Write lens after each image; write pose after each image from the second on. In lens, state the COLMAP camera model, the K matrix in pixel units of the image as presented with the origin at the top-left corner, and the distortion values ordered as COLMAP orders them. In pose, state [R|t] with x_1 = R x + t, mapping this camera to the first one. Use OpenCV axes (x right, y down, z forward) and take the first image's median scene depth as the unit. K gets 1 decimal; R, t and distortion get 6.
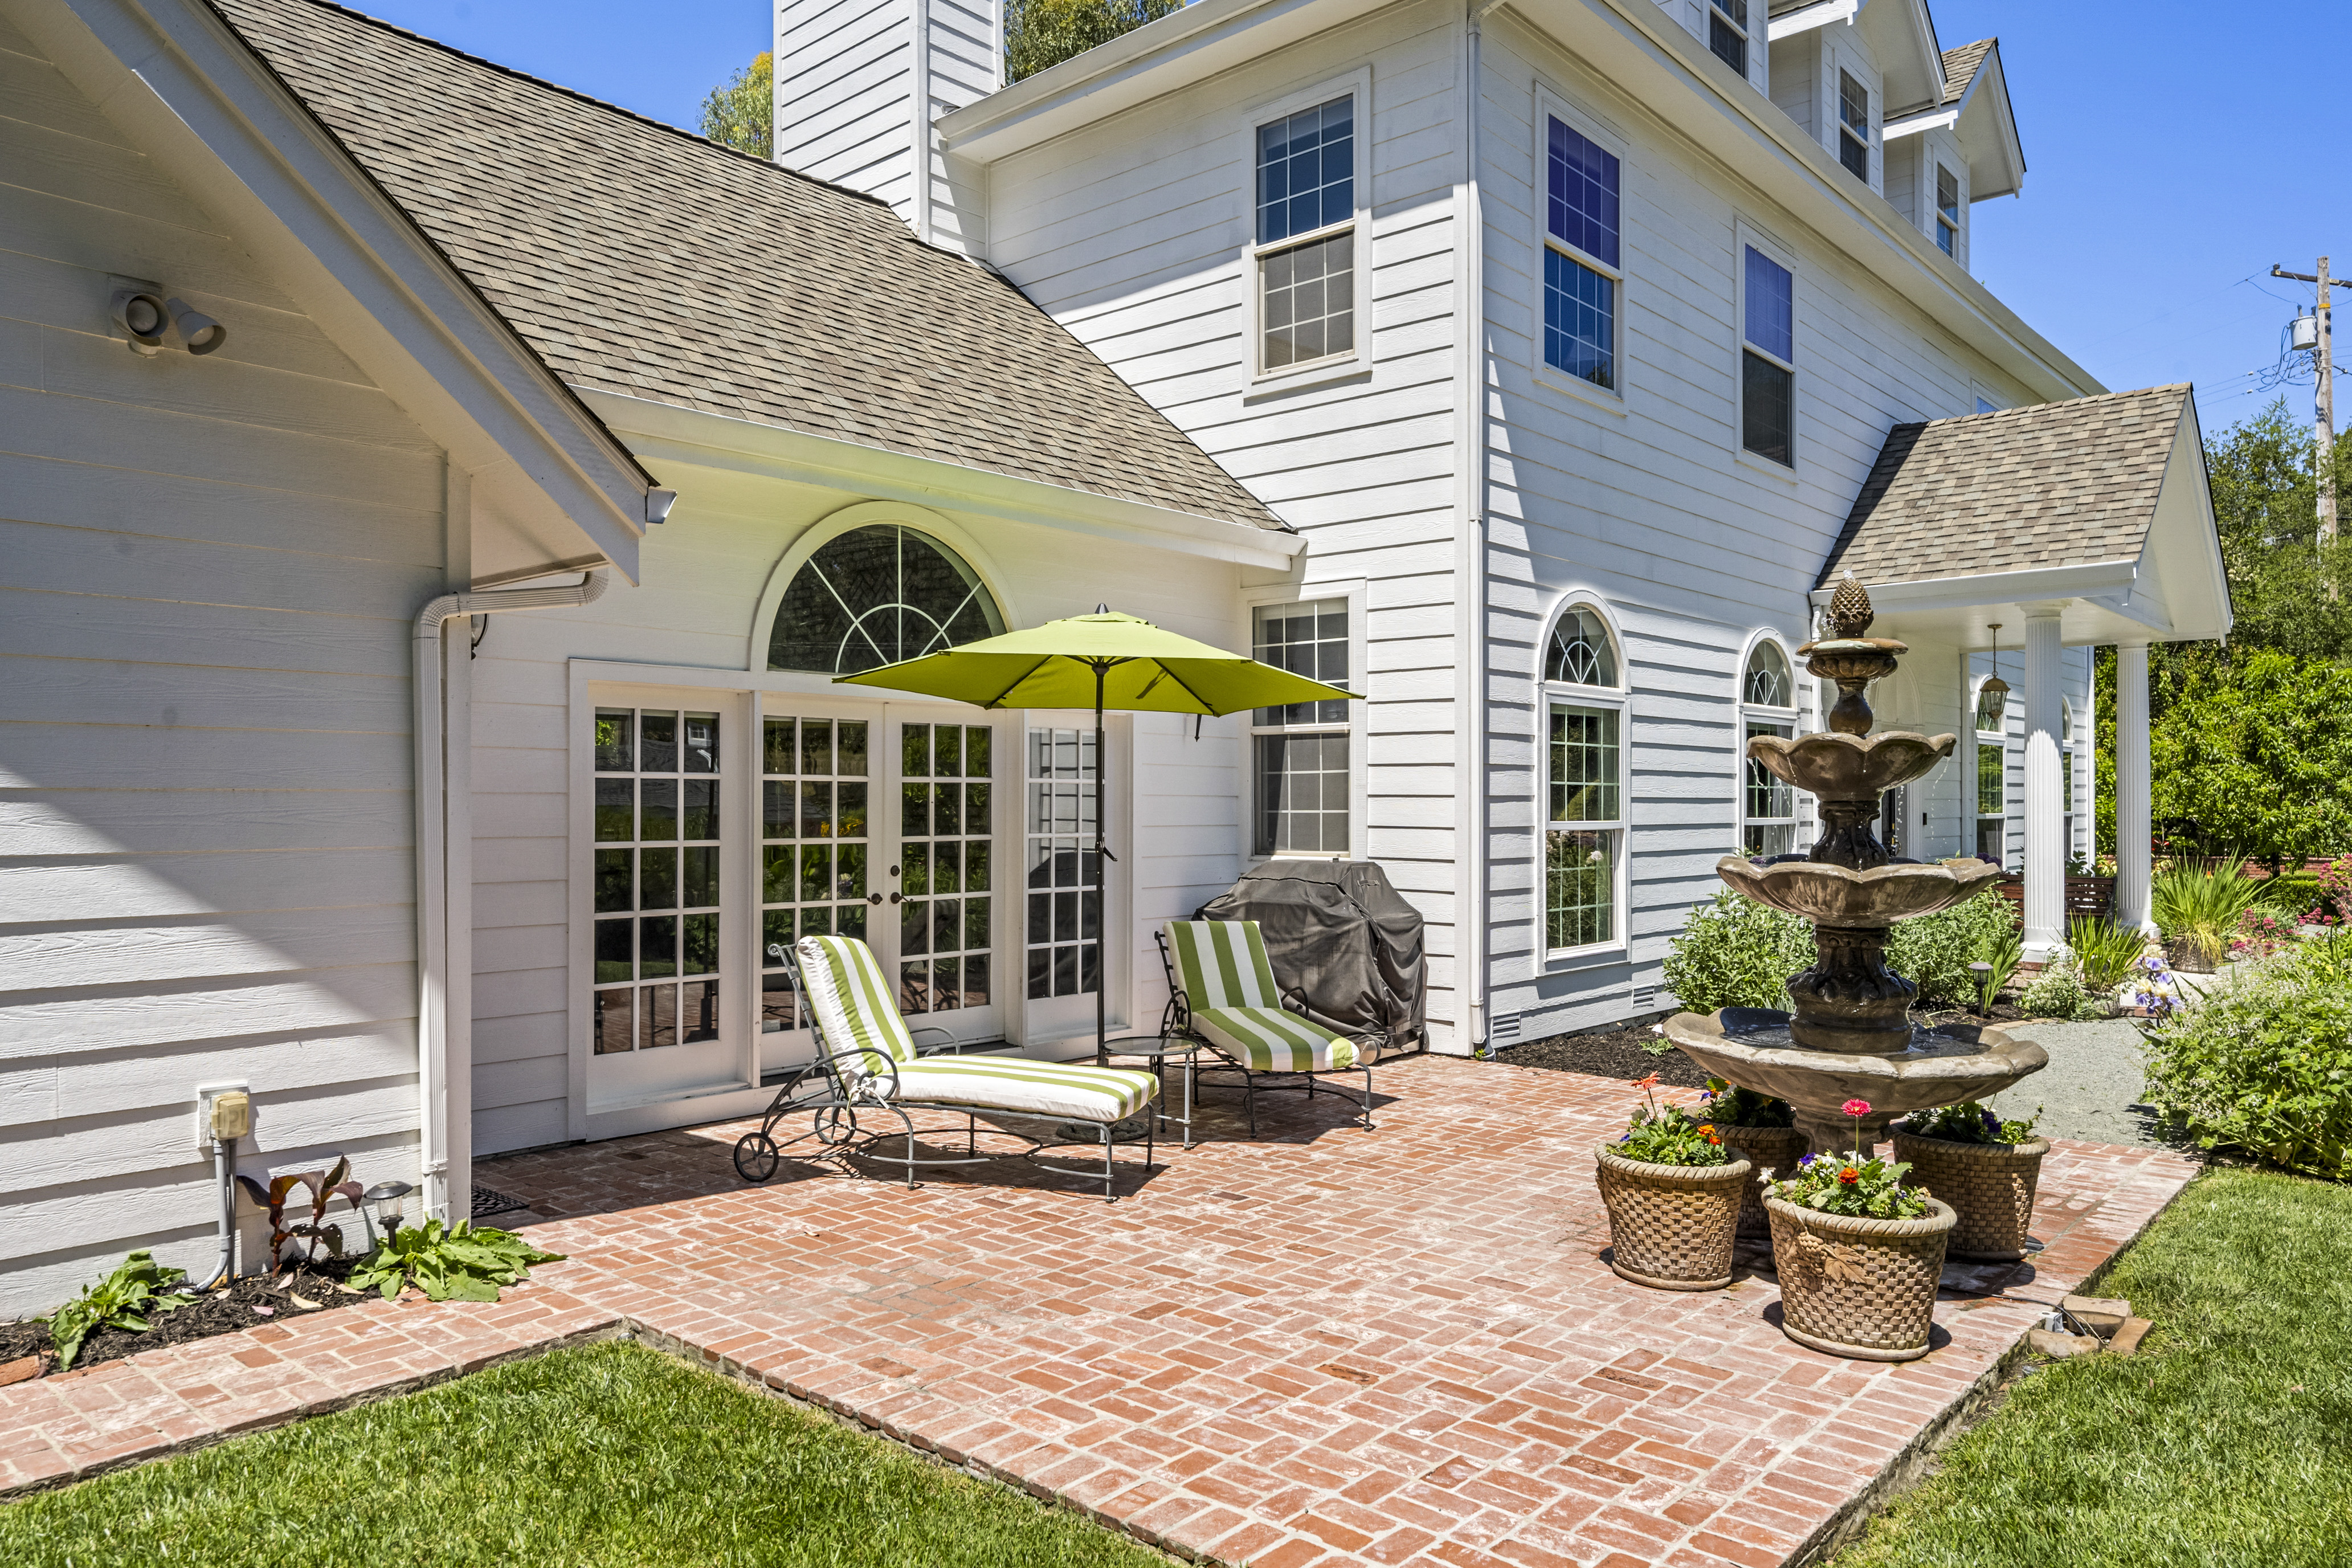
lens RADIAL K [[1579.5, 0, 1176.0], [0, 1579.5, 784.0], [0, 0, 1]] dist [0.003842, 0.002234]
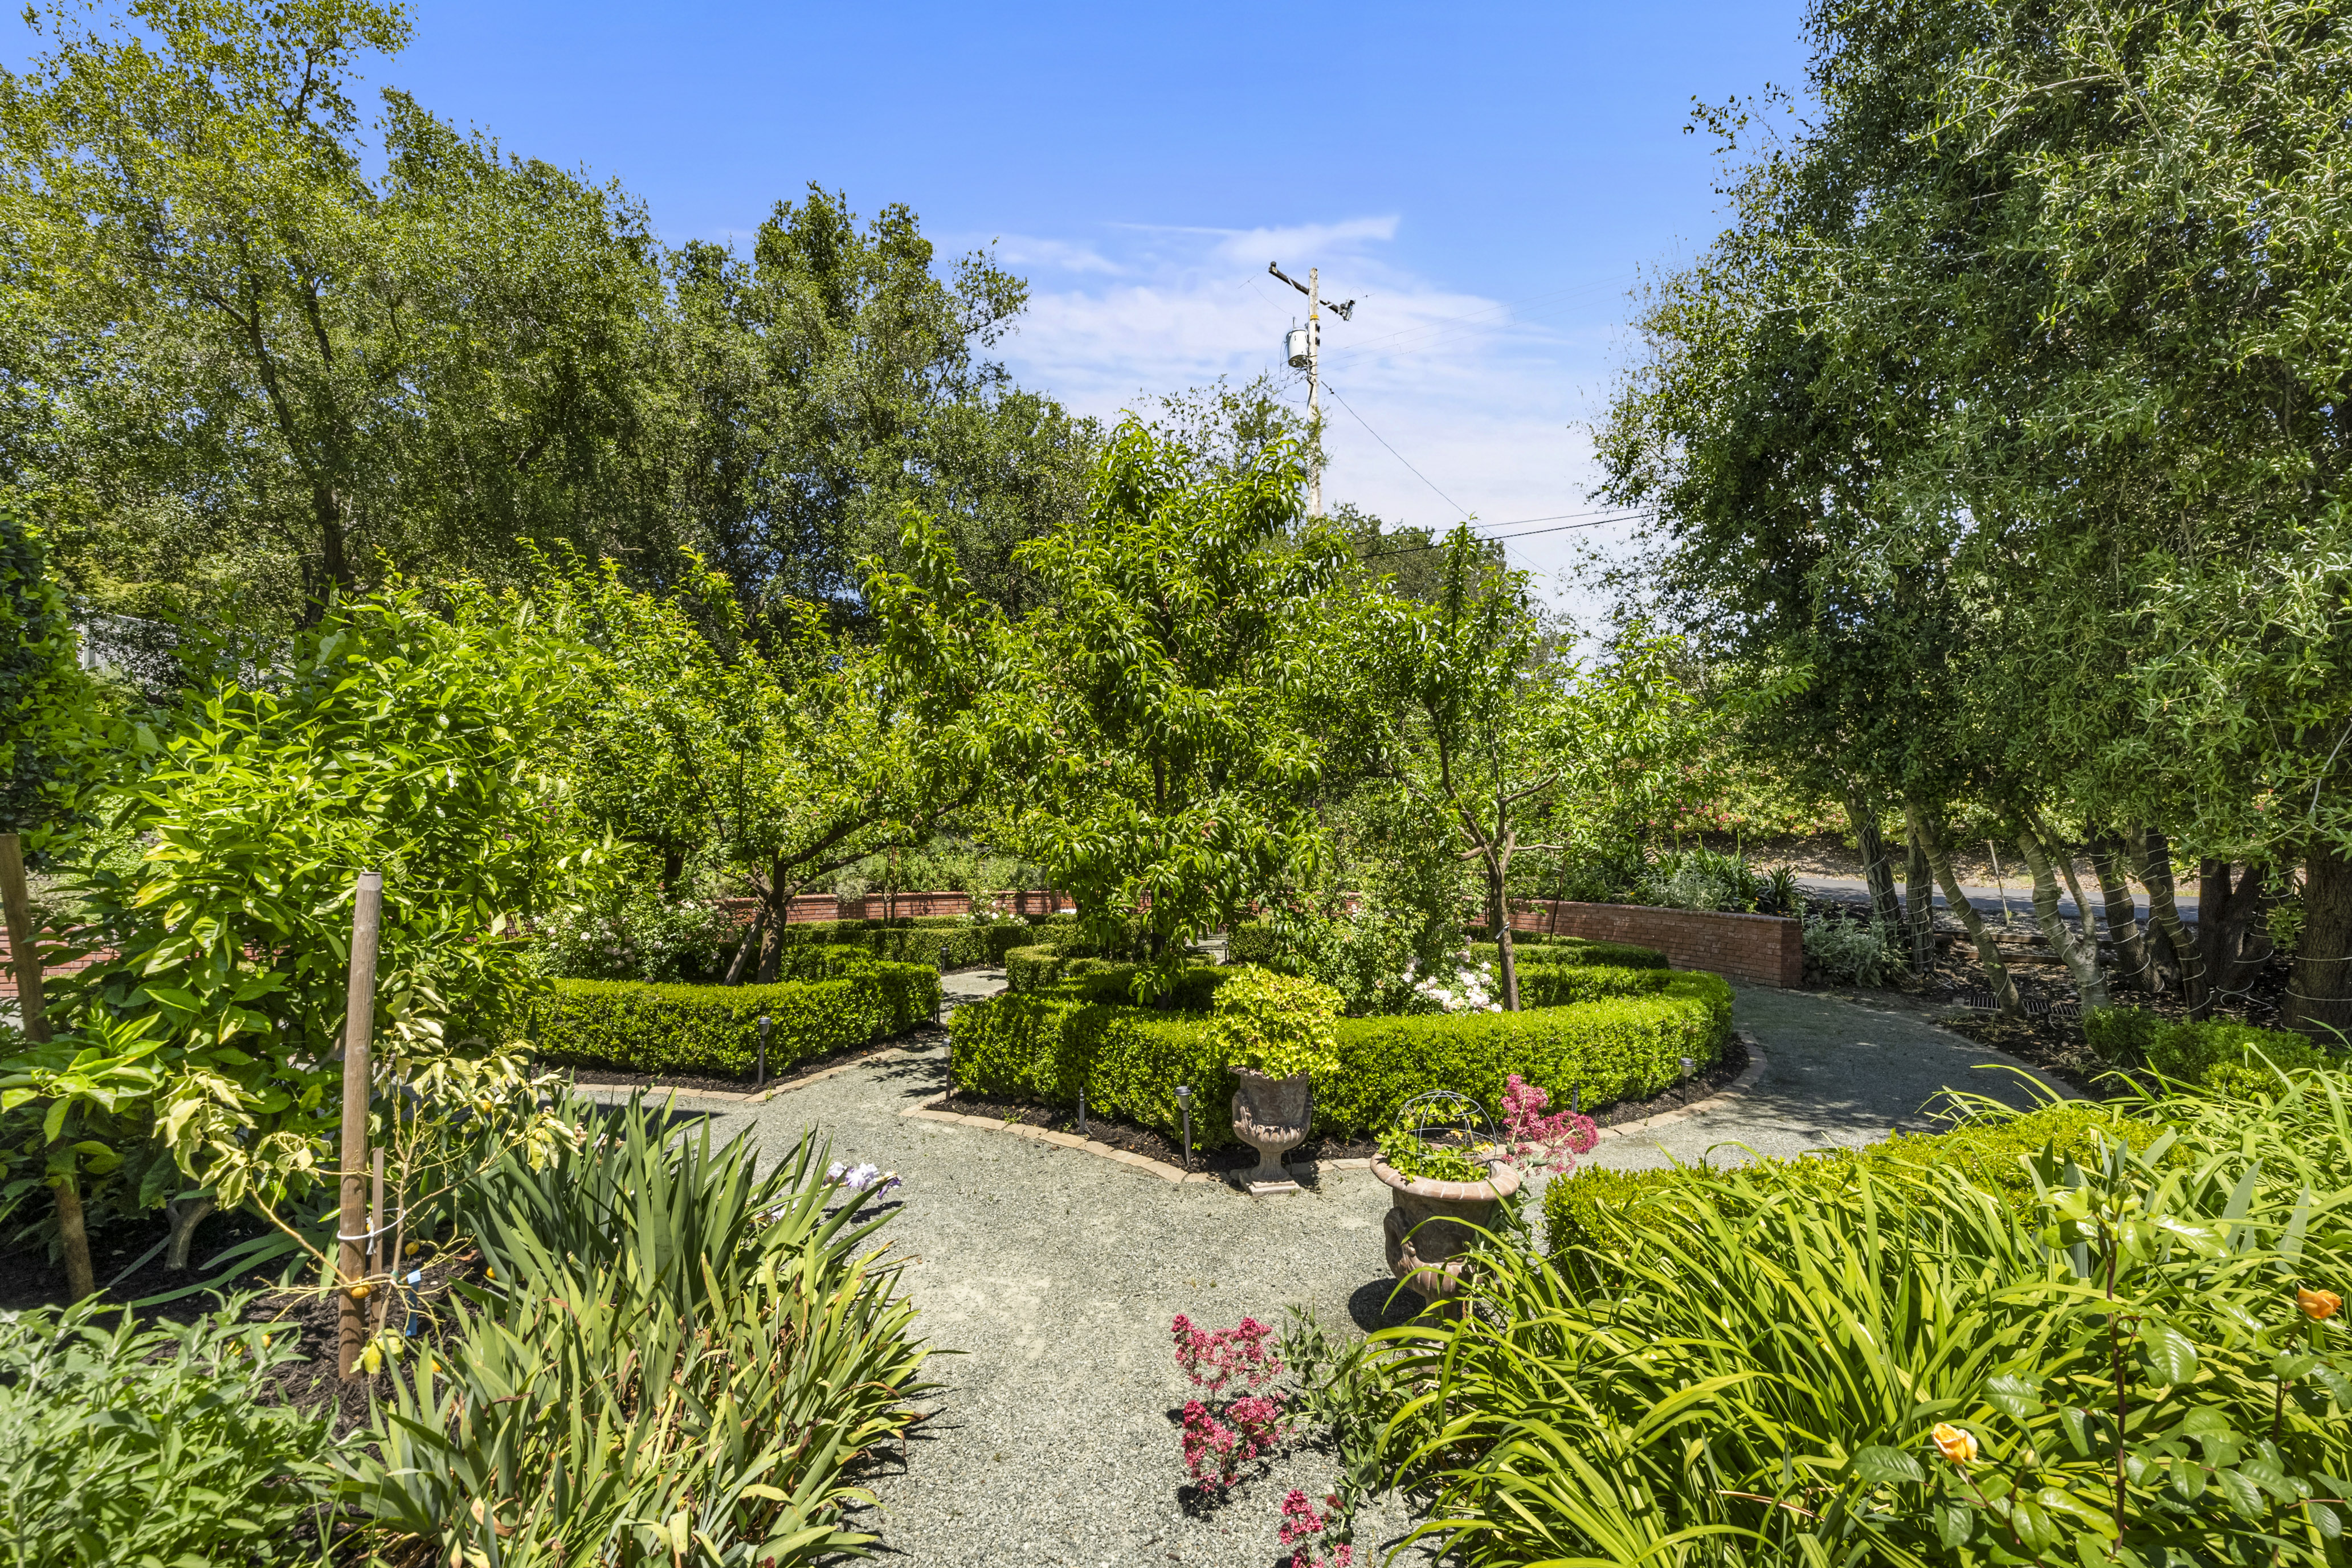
lens RADIAL K [[945.8, 0, 1172.1], [0, 945.8, 829.3], [0, 0, 1]] dist [0.000829, 0.000077]
pose [[0.900064, 0.003134, 0.435747, 0.616725], [-0.007478, 0.999938, 0.008255, 0.016812], [-0.435694, -0.010688, 0.900031, 0.800835]]
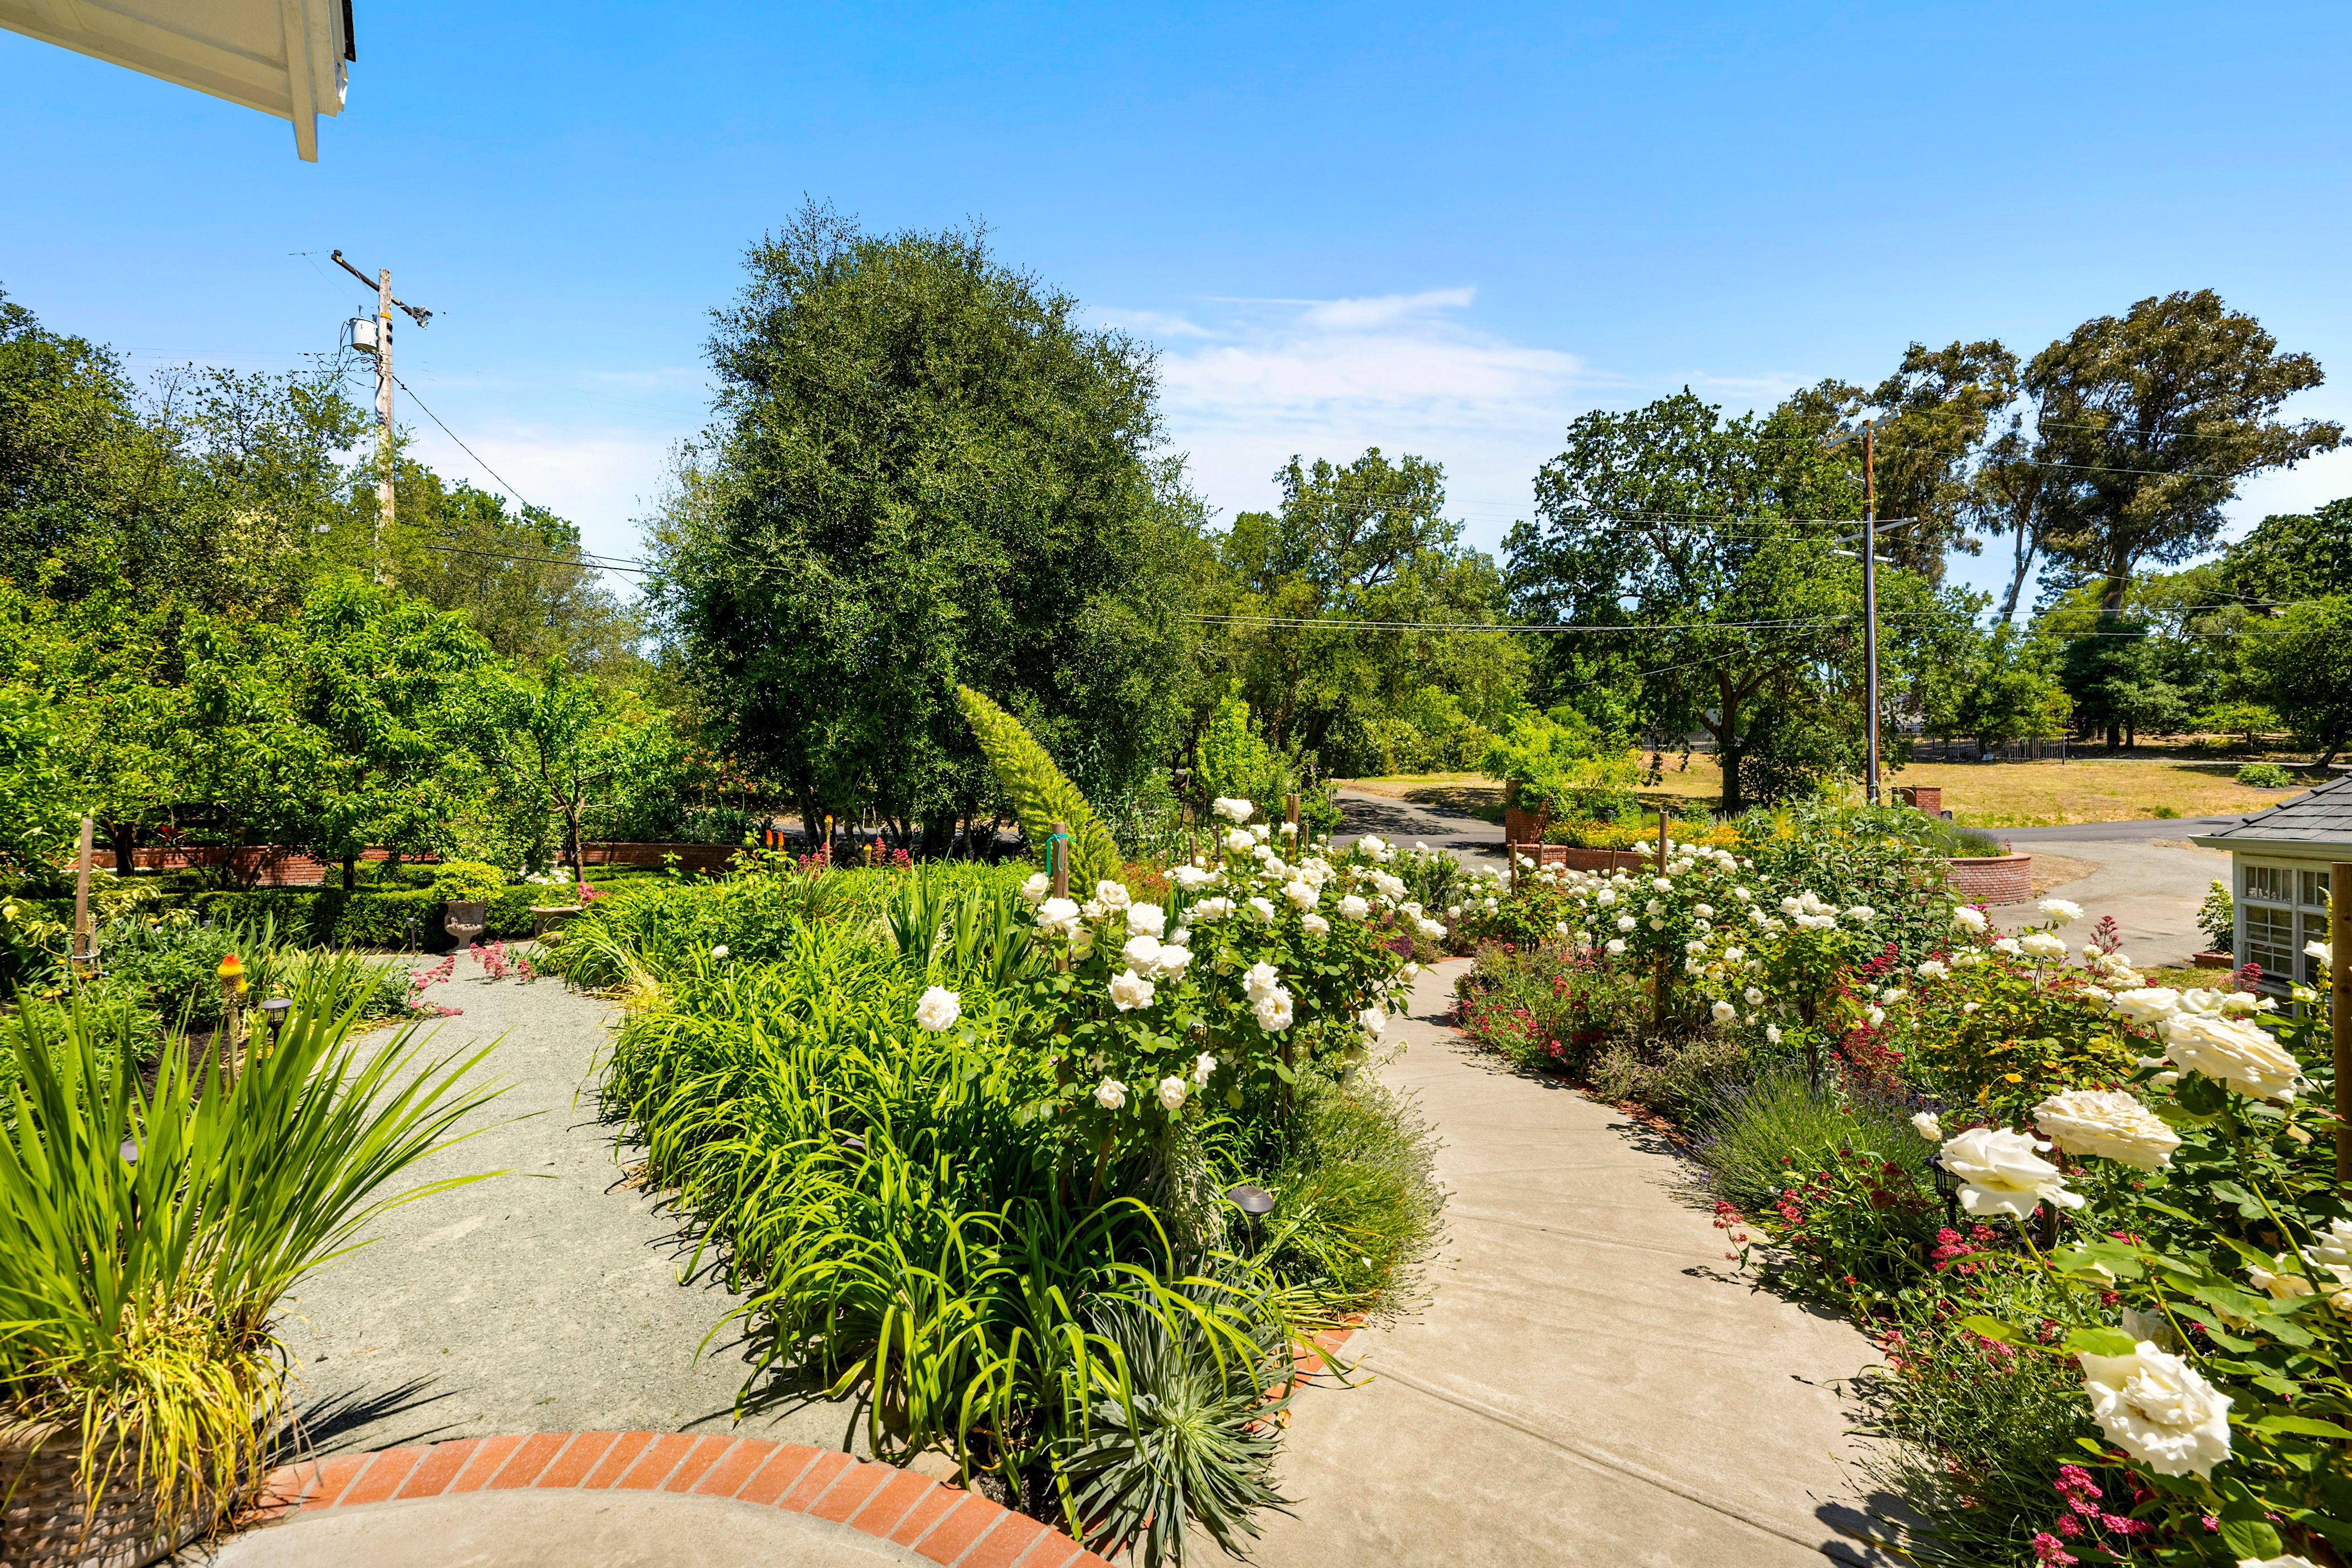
lens RADIAL K [[942.4, 0, 1176.0], [0, 942.4, 784.0], [0, 0, 1]] dist [0.000846, 0.000123]
pose [[0.213657, 0.012209, 0.976832, 0.357383], [-0.019085, 0.999783, -0.008322, 0.008642], [-0.976722, -0.016865, 0.213843, 0.545086]]
